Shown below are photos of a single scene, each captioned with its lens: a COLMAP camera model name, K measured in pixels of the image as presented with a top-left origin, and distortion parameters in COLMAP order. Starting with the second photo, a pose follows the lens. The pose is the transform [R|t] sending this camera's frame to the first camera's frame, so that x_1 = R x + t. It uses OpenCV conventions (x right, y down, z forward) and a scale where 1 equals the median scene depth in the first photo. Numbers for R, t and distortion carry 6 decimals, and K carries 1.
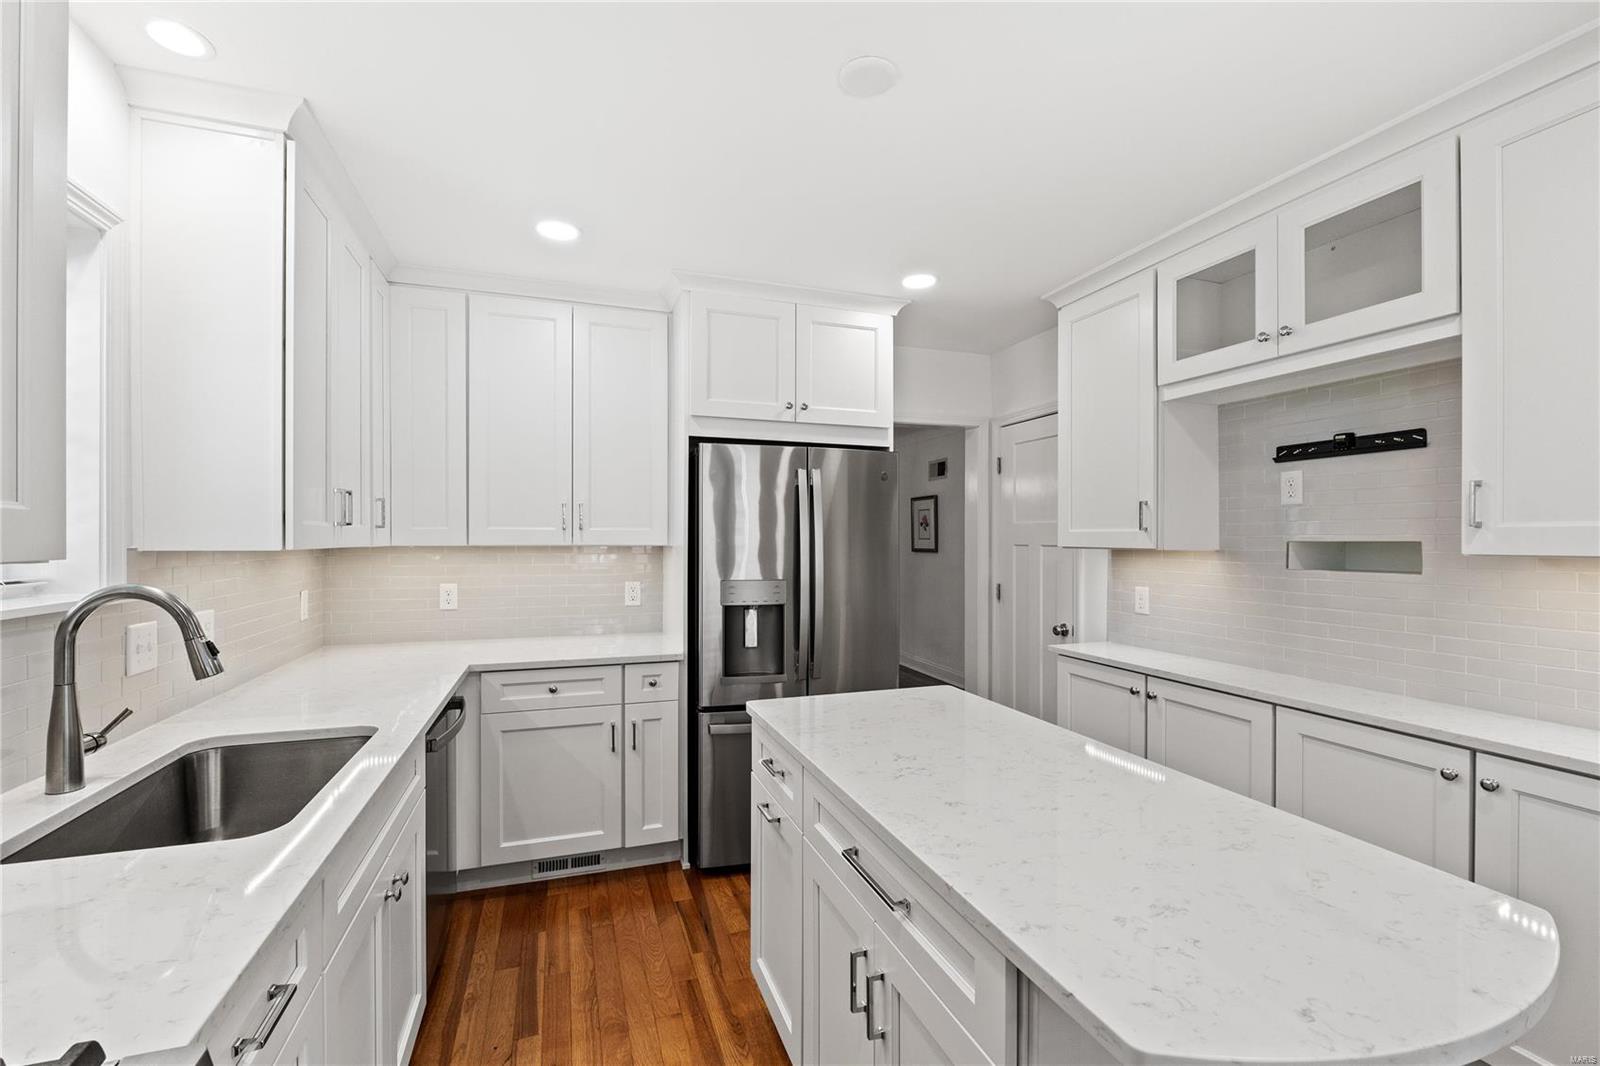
lens RADIAL K [[686.6, 0, 808.8], [0, 686.6, 535.4], [0, 0, 1]] dist [-0.002416, -0.001364]
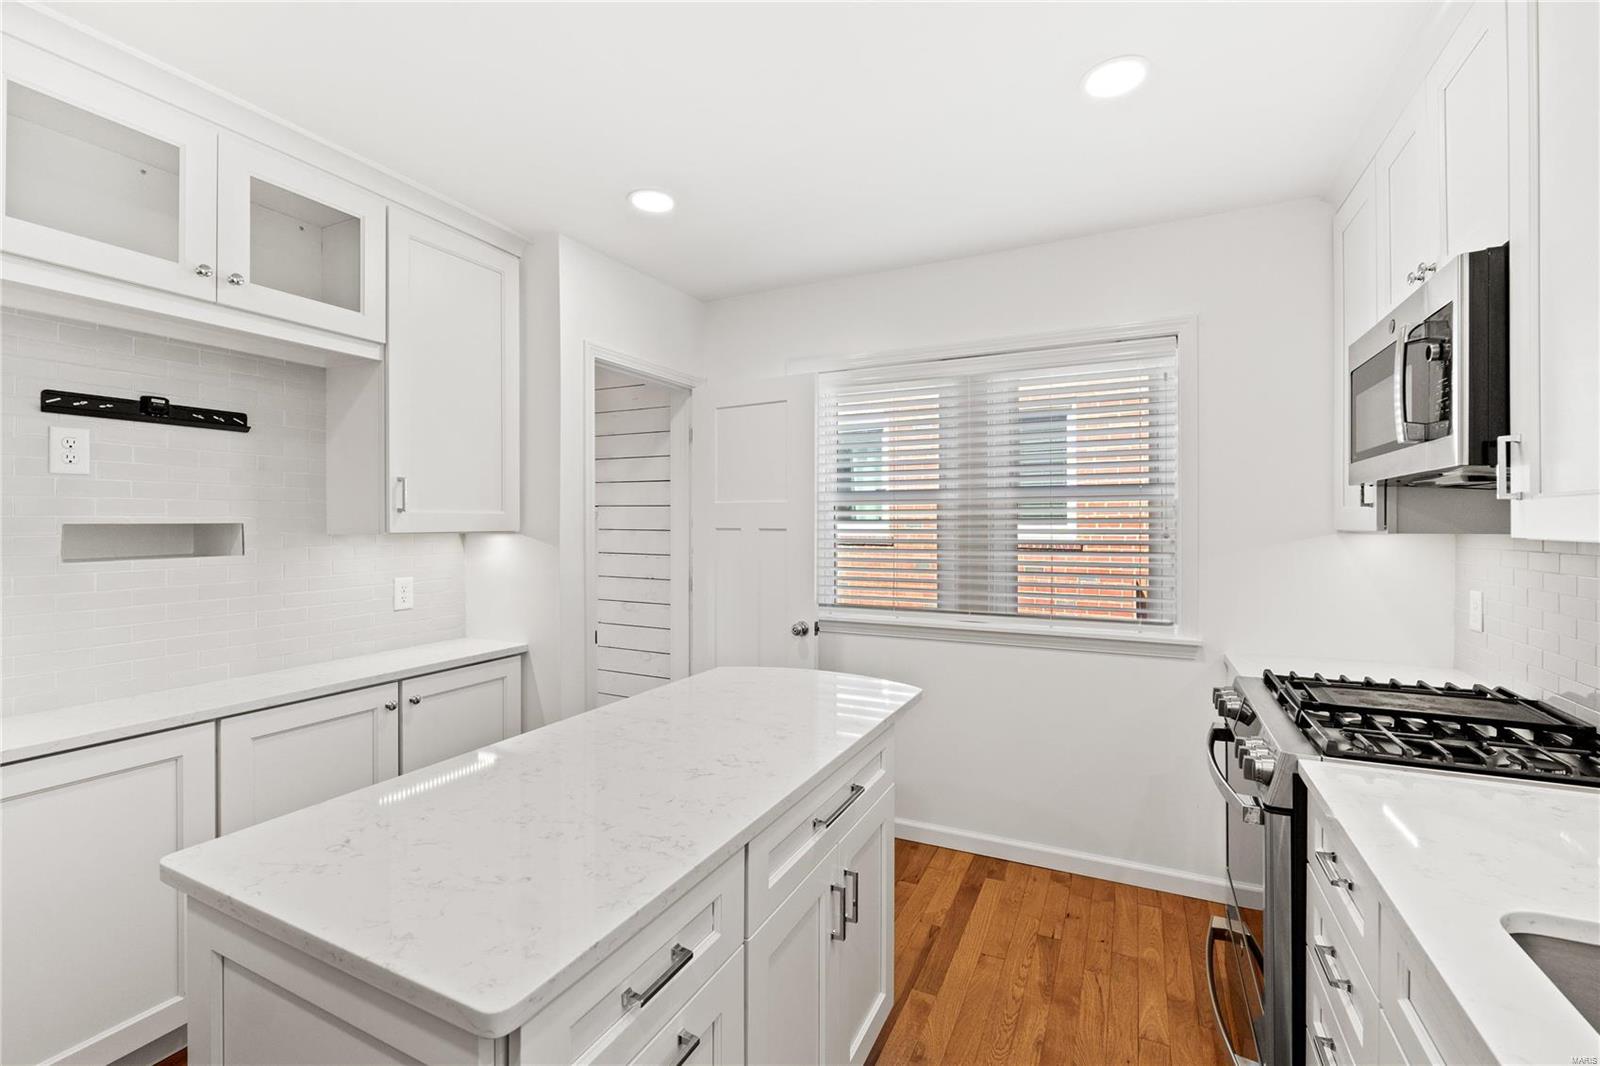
lens RADIAL K [[686.6, 0, 799.1], [0, 686.6, 521.5], [0, 0, 1]] dist [-0.002416, -0.001364]
pose [[-0.690487, -0.003504, 0.723336, -0.425796], [-0.004474, 0.999990, 0.000573, 0.001816], [-0.723331, -0.002840, -0.690496, 1.110606]]
